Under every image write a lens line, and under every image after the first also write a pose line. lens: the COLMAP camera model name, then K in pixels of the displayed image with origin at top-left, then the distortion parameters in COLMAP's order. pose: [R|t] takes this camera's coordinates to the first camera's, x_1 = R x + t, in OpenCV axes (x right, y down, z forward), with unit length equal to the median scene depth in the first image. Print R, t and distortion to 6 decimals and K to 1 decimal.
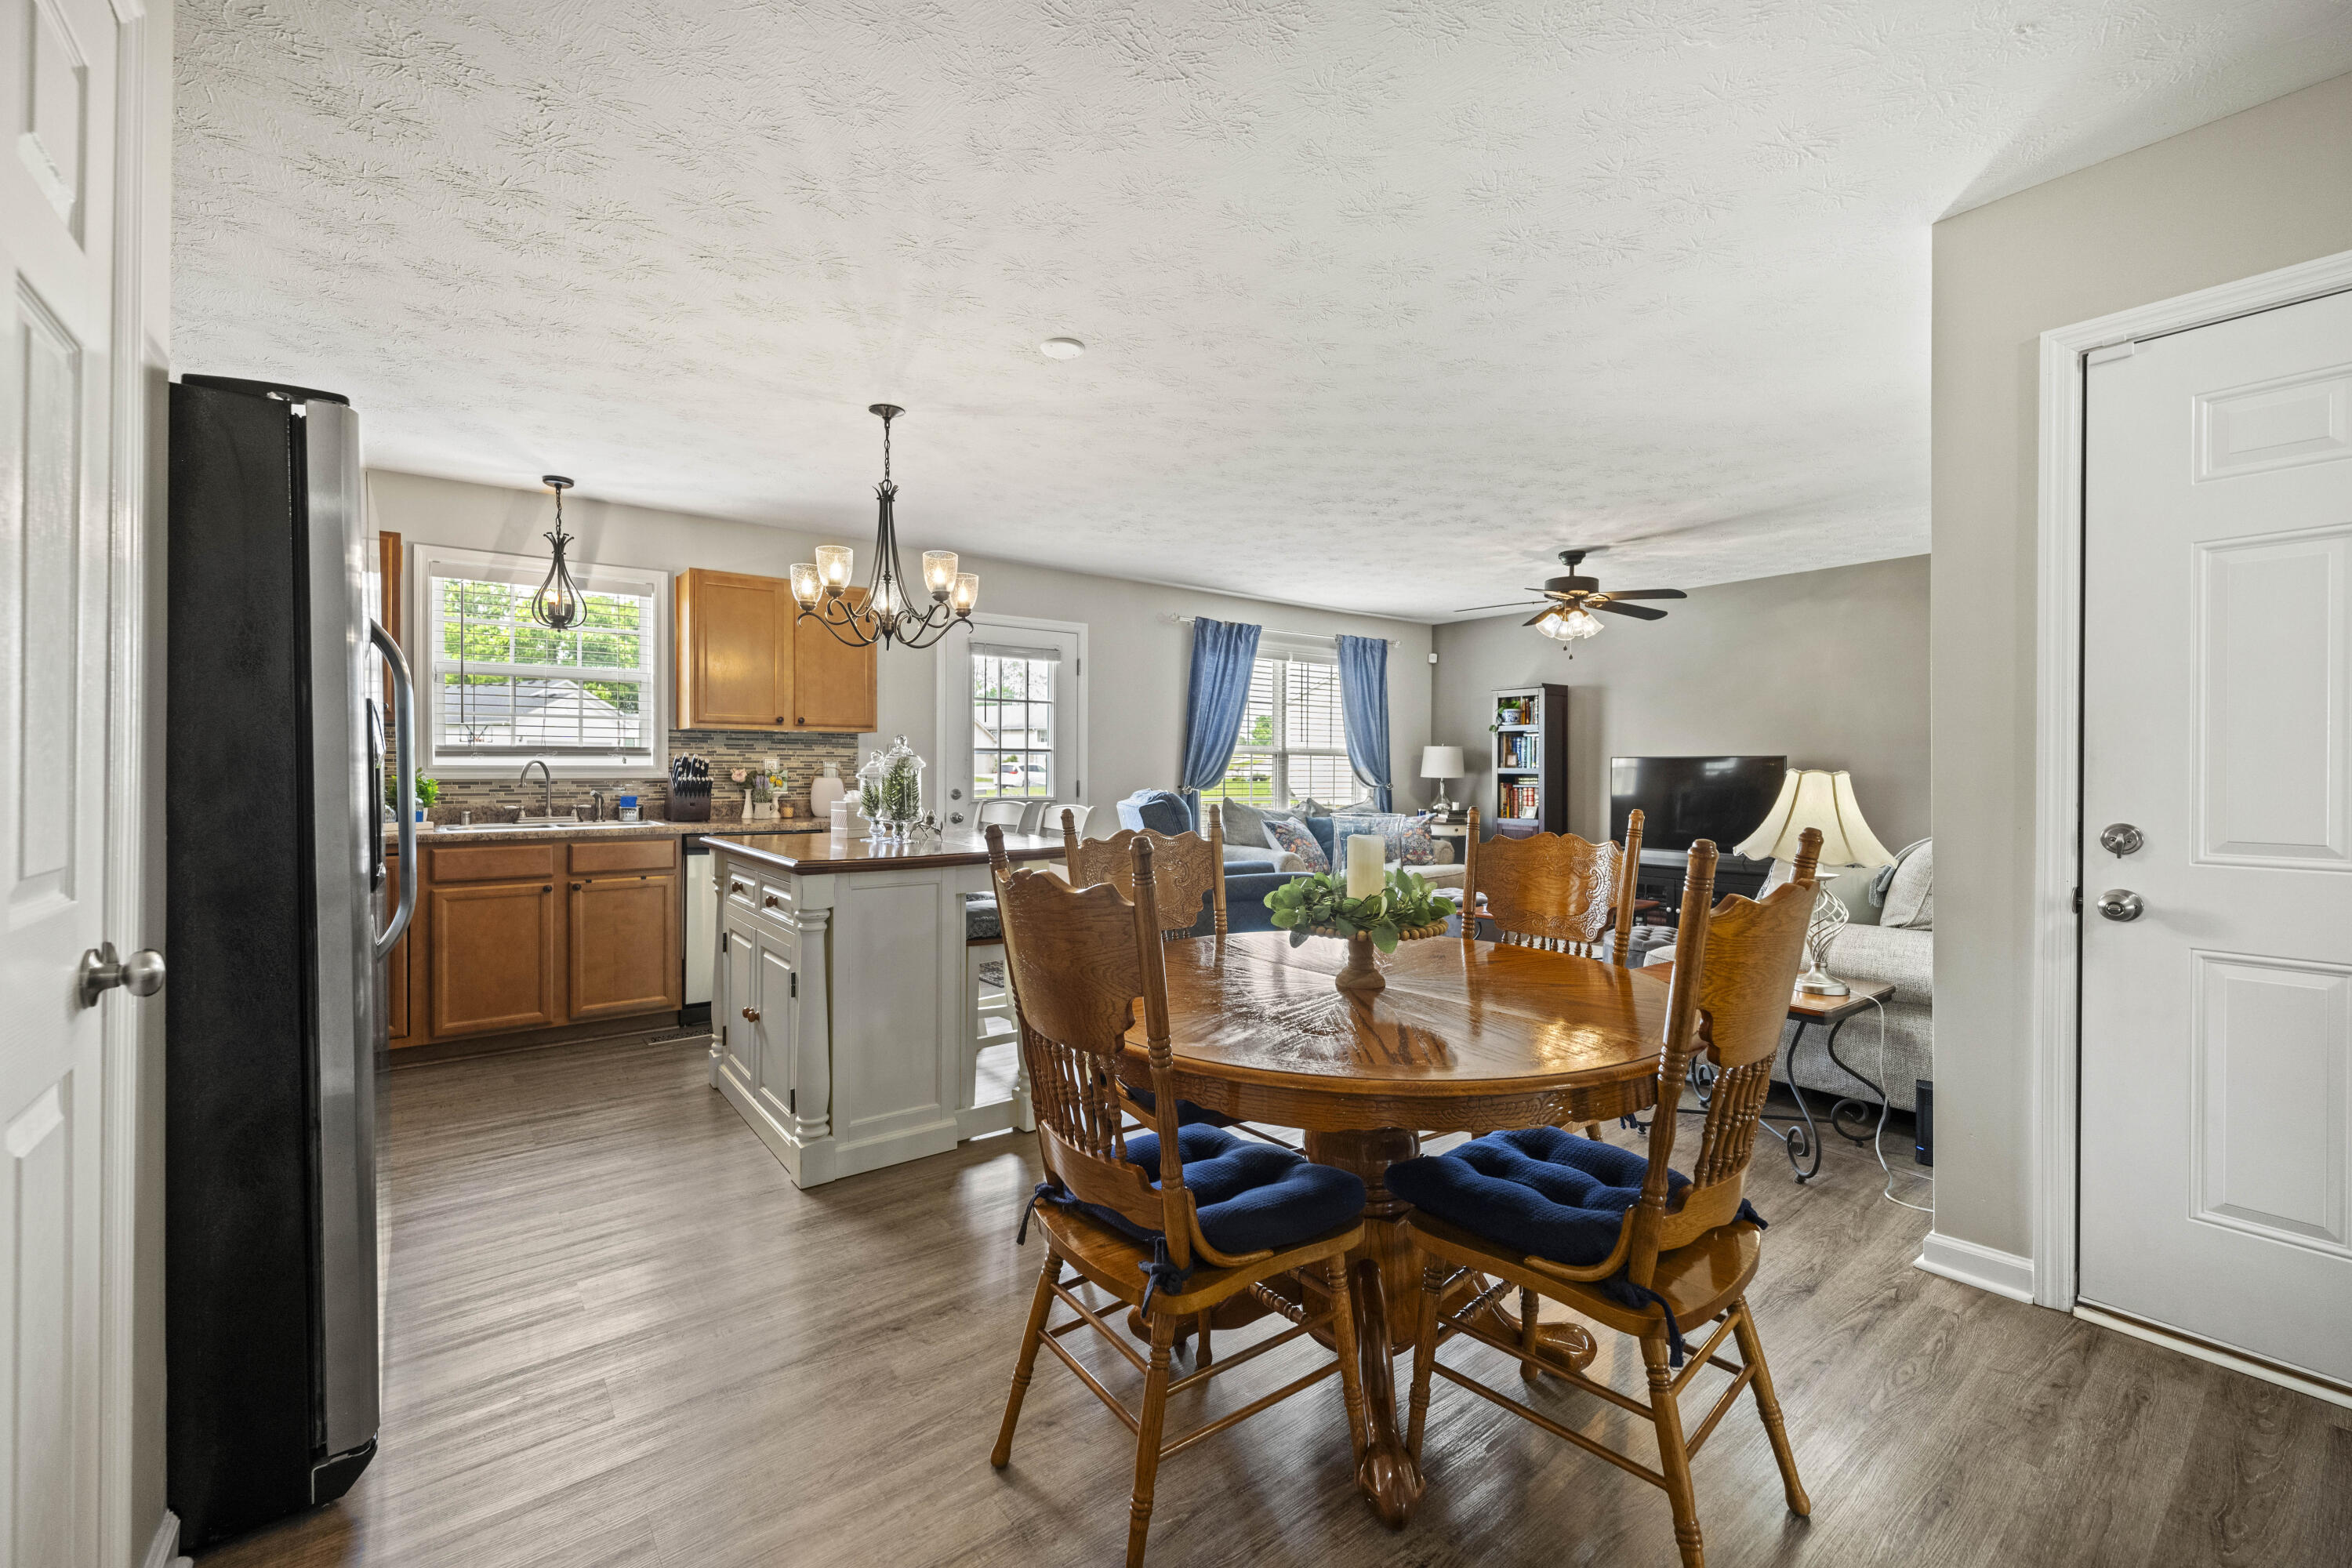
lens RADIAL K [[970.1, 0, 1171.6], [0, 970.1, 774.3], [0, 0, 1]] dist [0.000517, -0.000022]
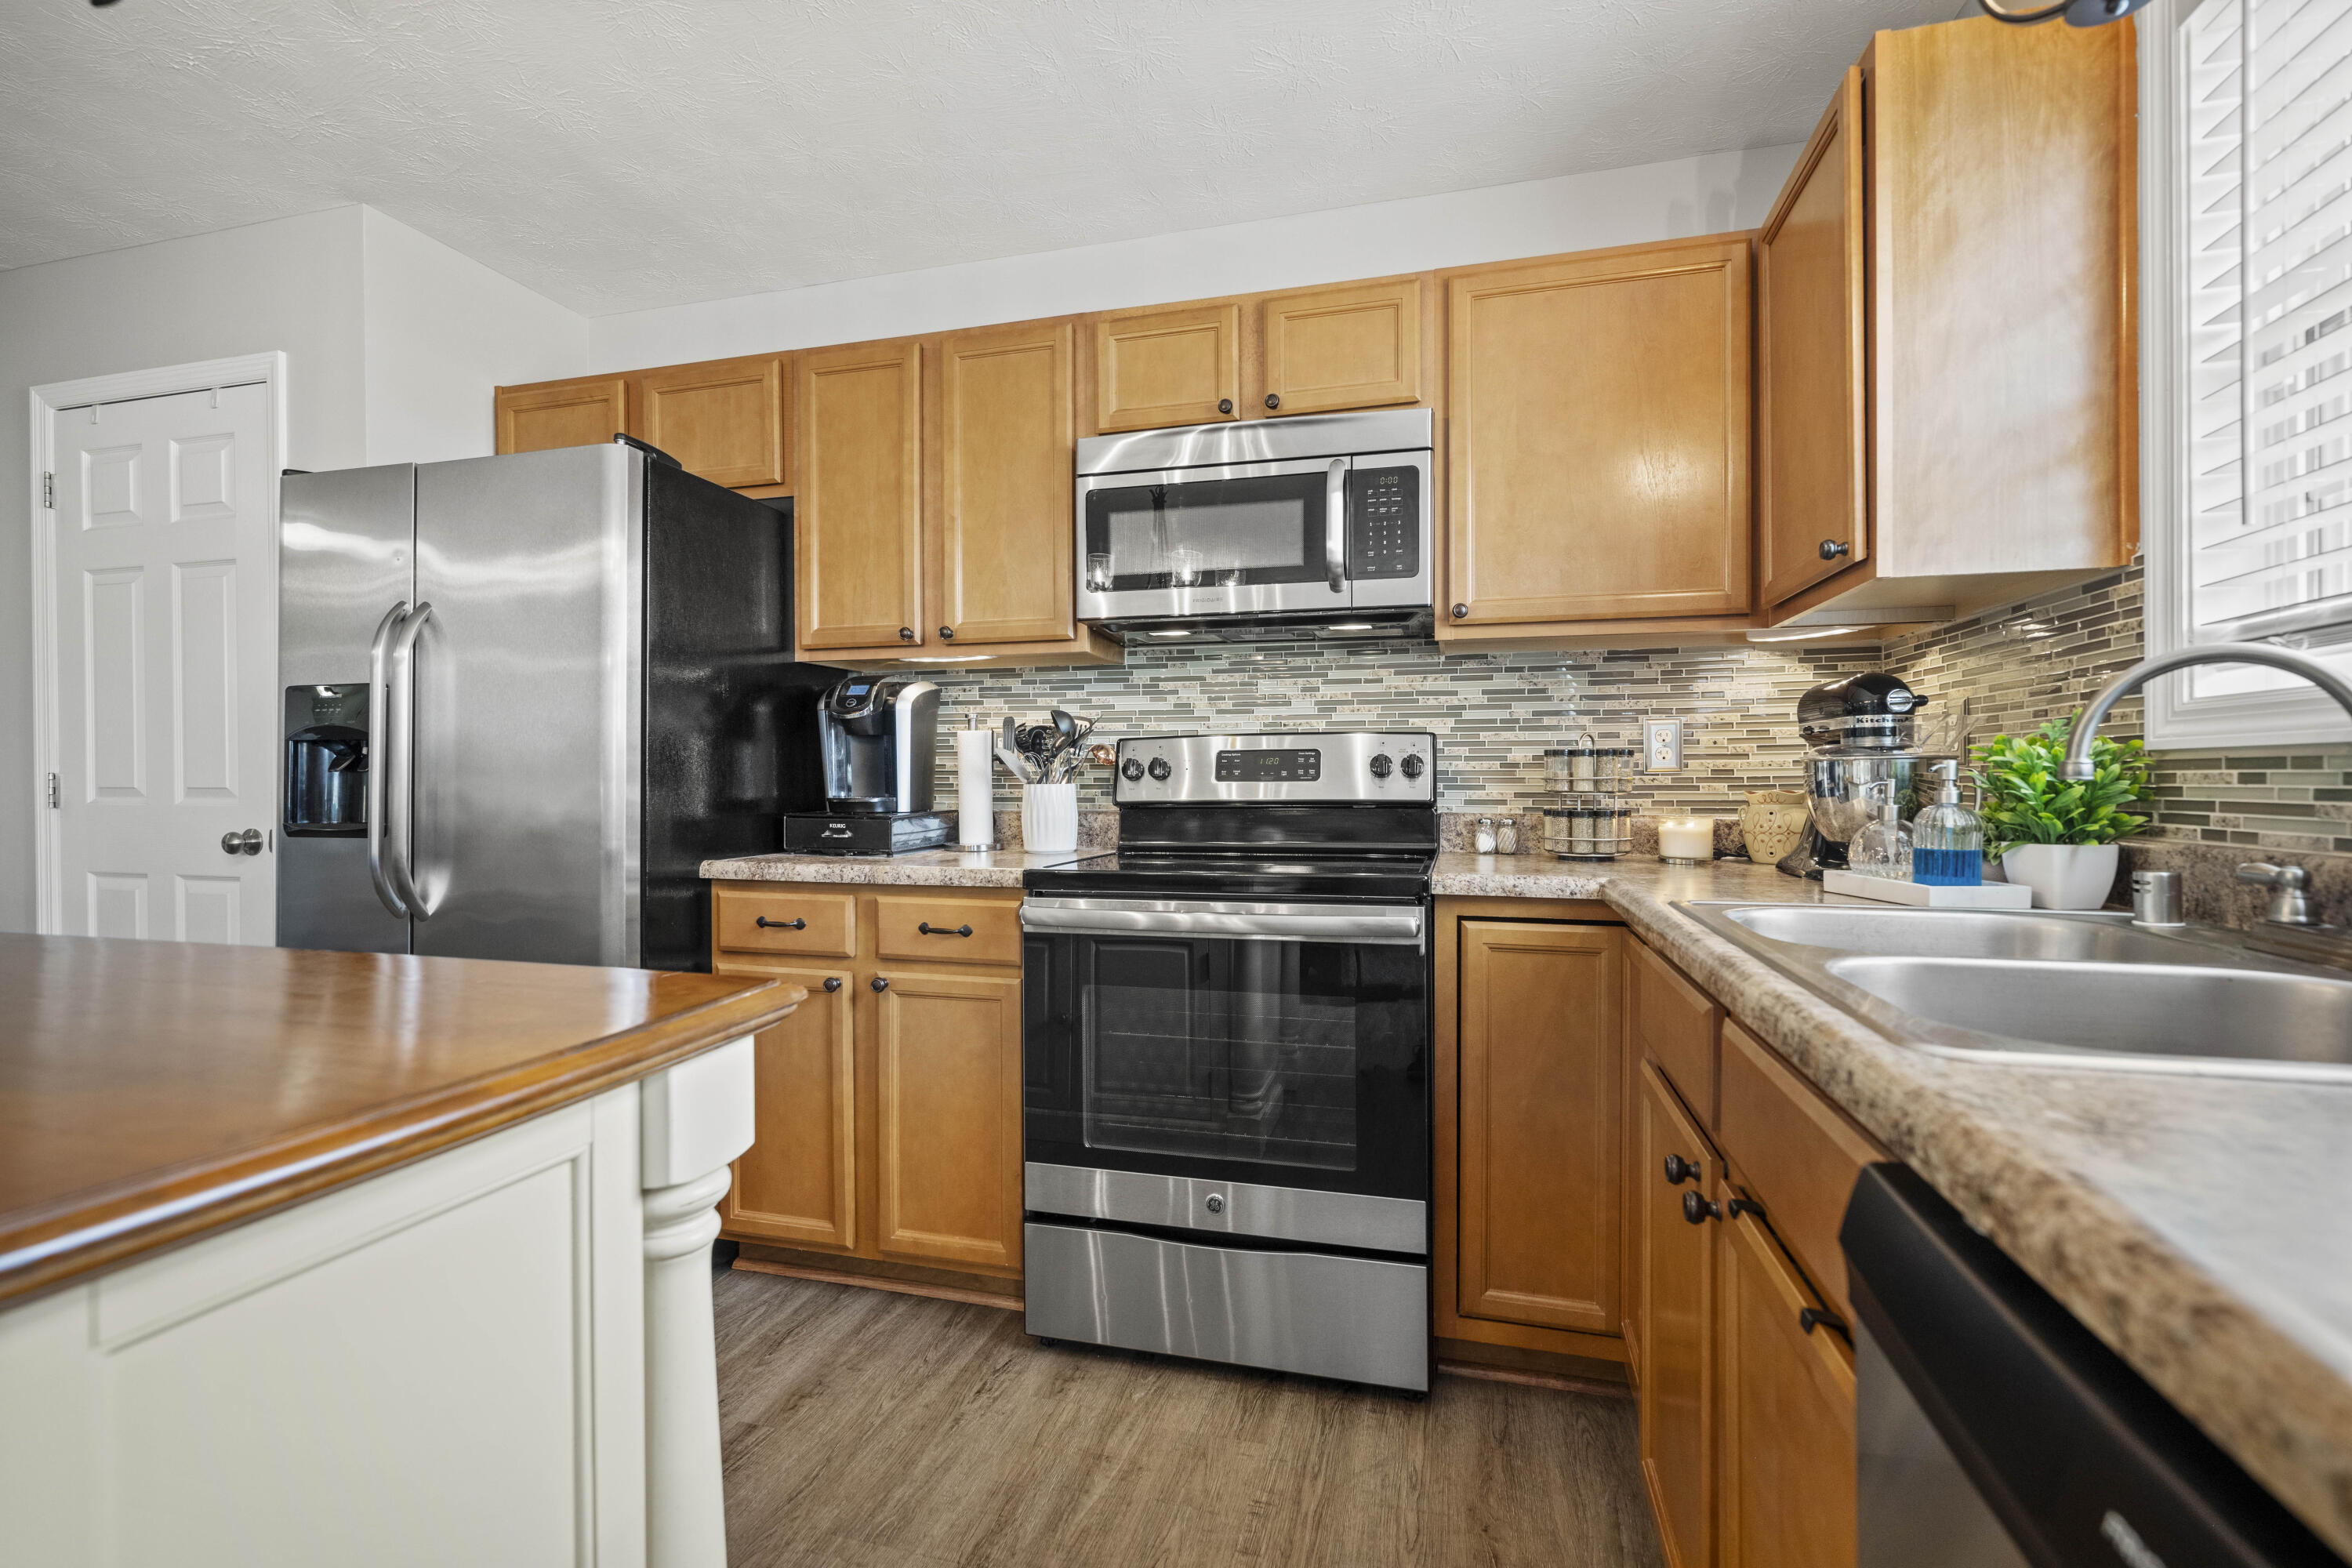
lens RADIAL K [[1059.0, 0, 1171.5], [0, 1059.0, 781.1], [0, 0, 1]] dist [0.001837, 0.000300]
pose [[-0.798532, 0.001906, -0.601949, -0.300707], [-0.002227, 0.999979, 0.006121, 0.011456], [0.601948, 0.006229, -0.798511, 0.942191]]
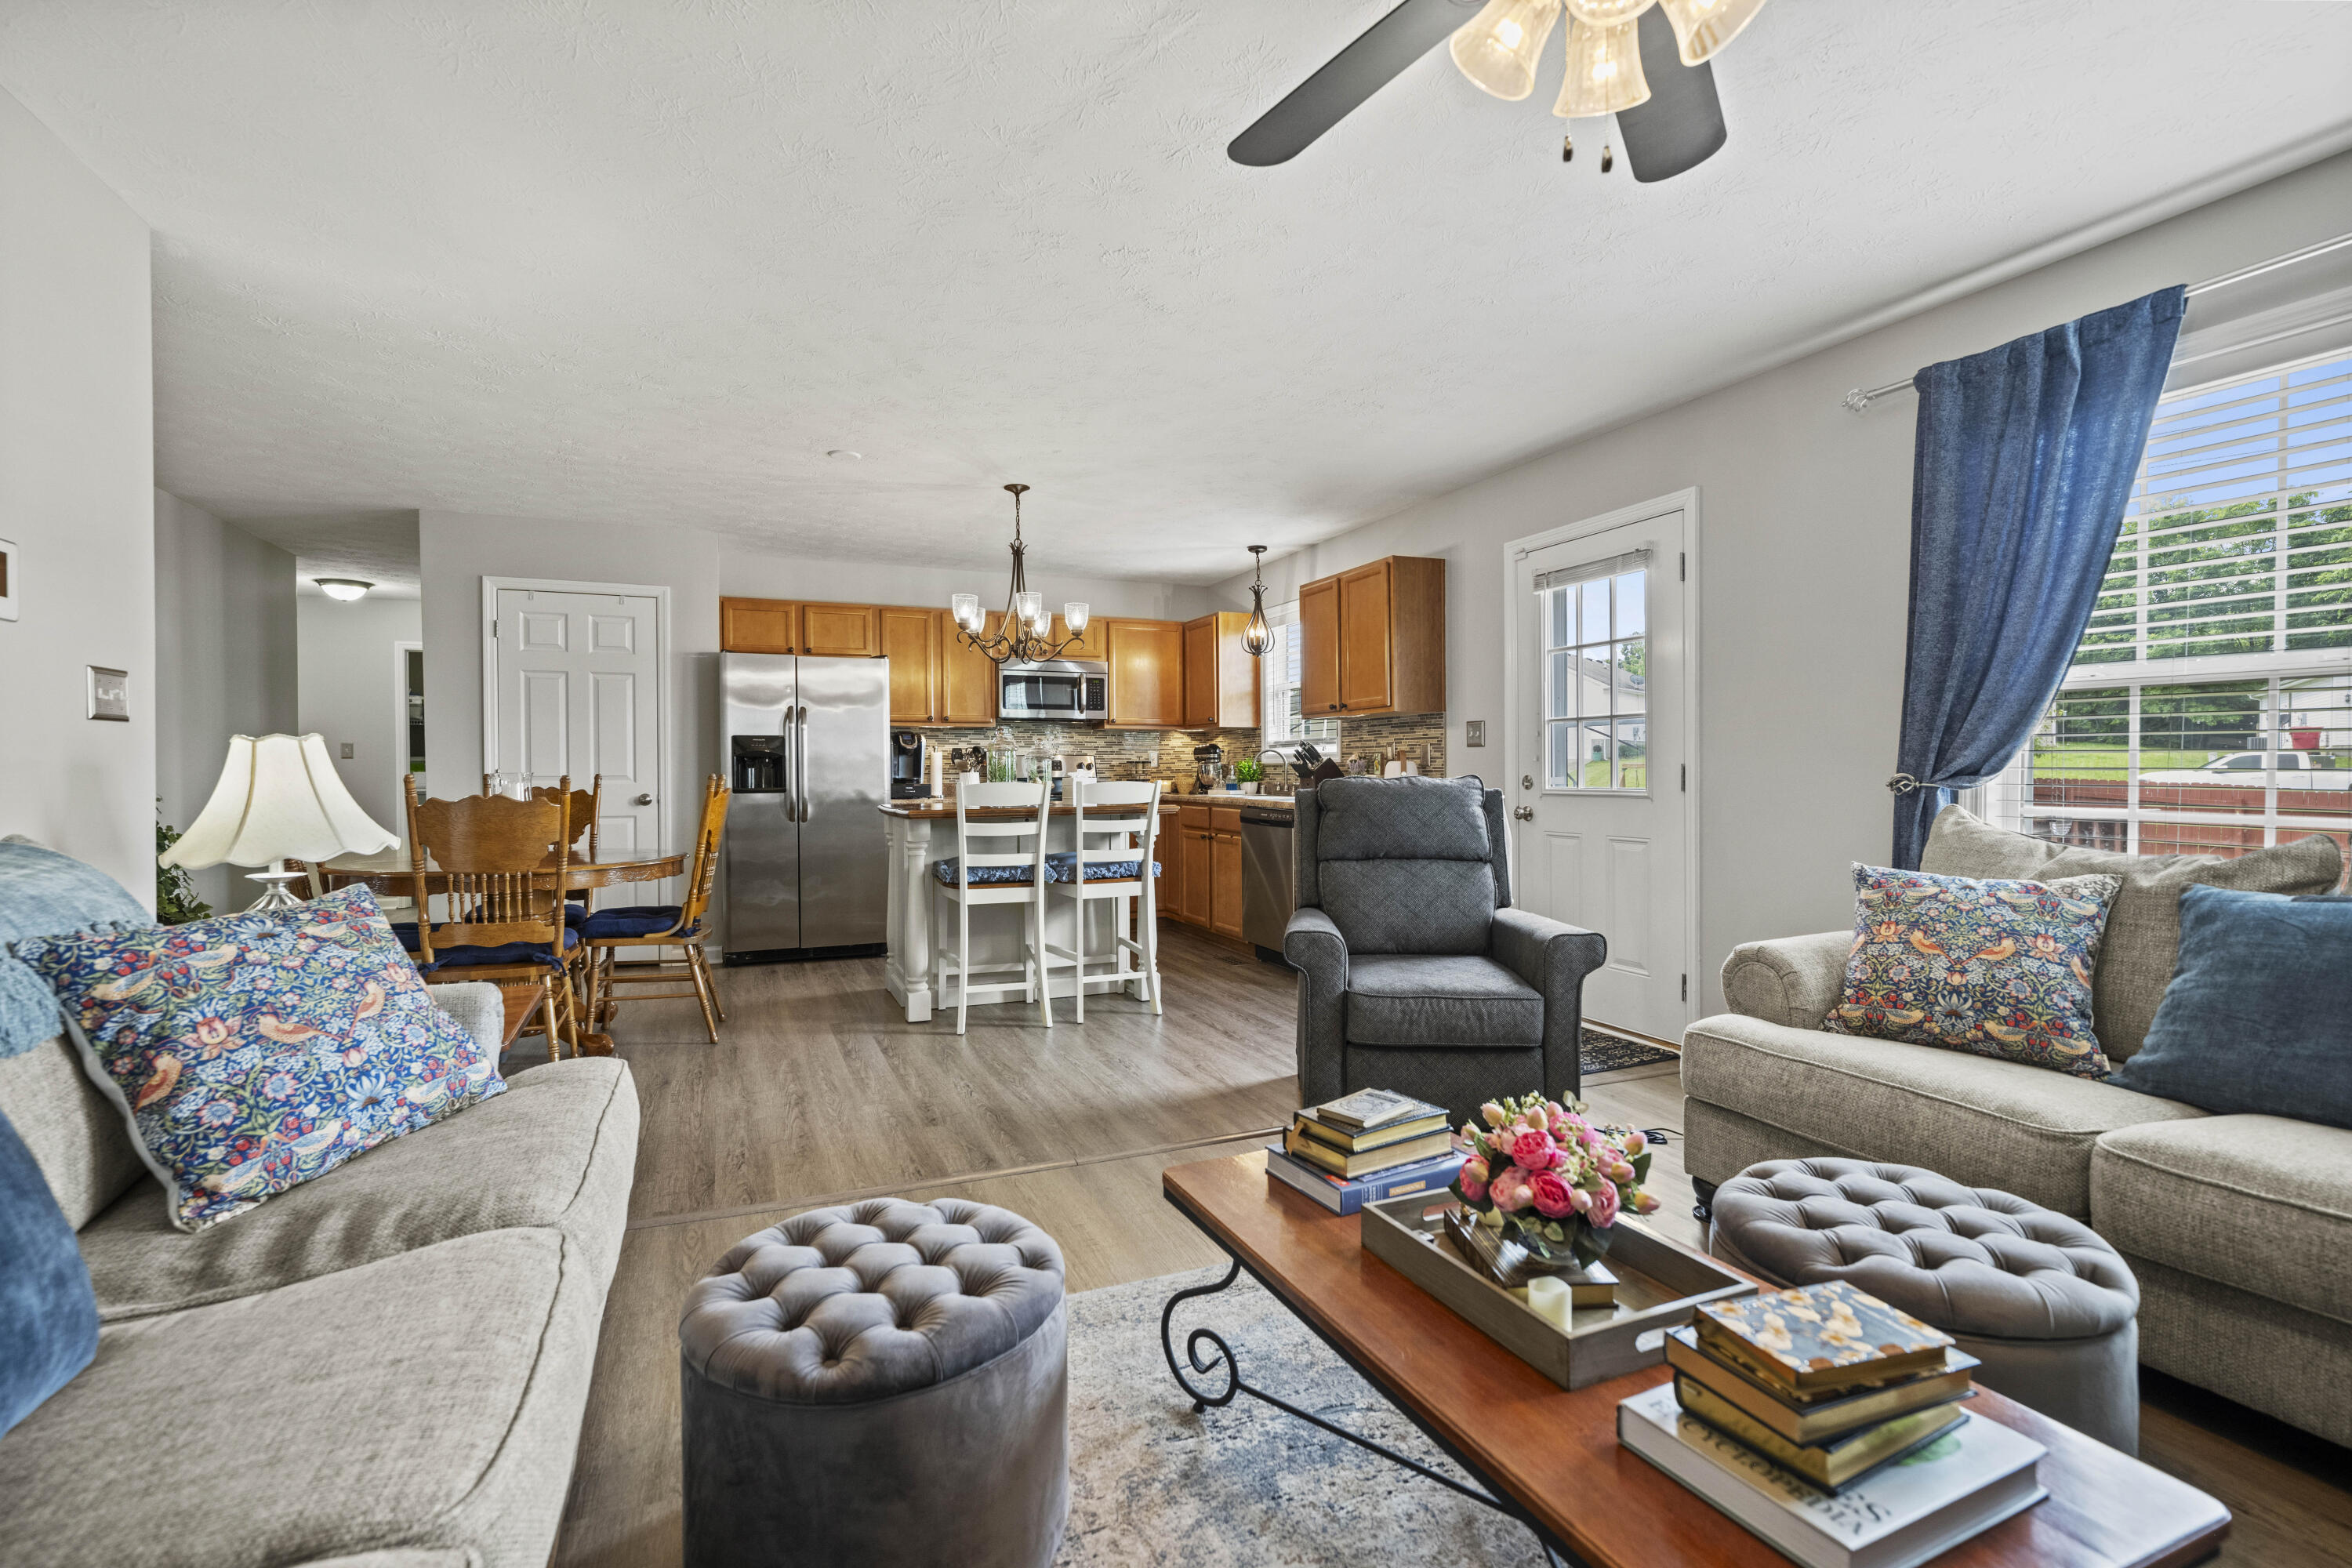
lens RADIAL K [[1059.0, 0, 1171.5], [0, 1059.0, 781.1], [0, 0, 1]] dist [0.001837, 0.000300]
pose [[-0.255922, 0.010520, -0.966640, 0.770568], [0.000680, 0.999942, 0.010702, 0.012745], [0.966697, 0.002082, -0.255915, 1.127137]]
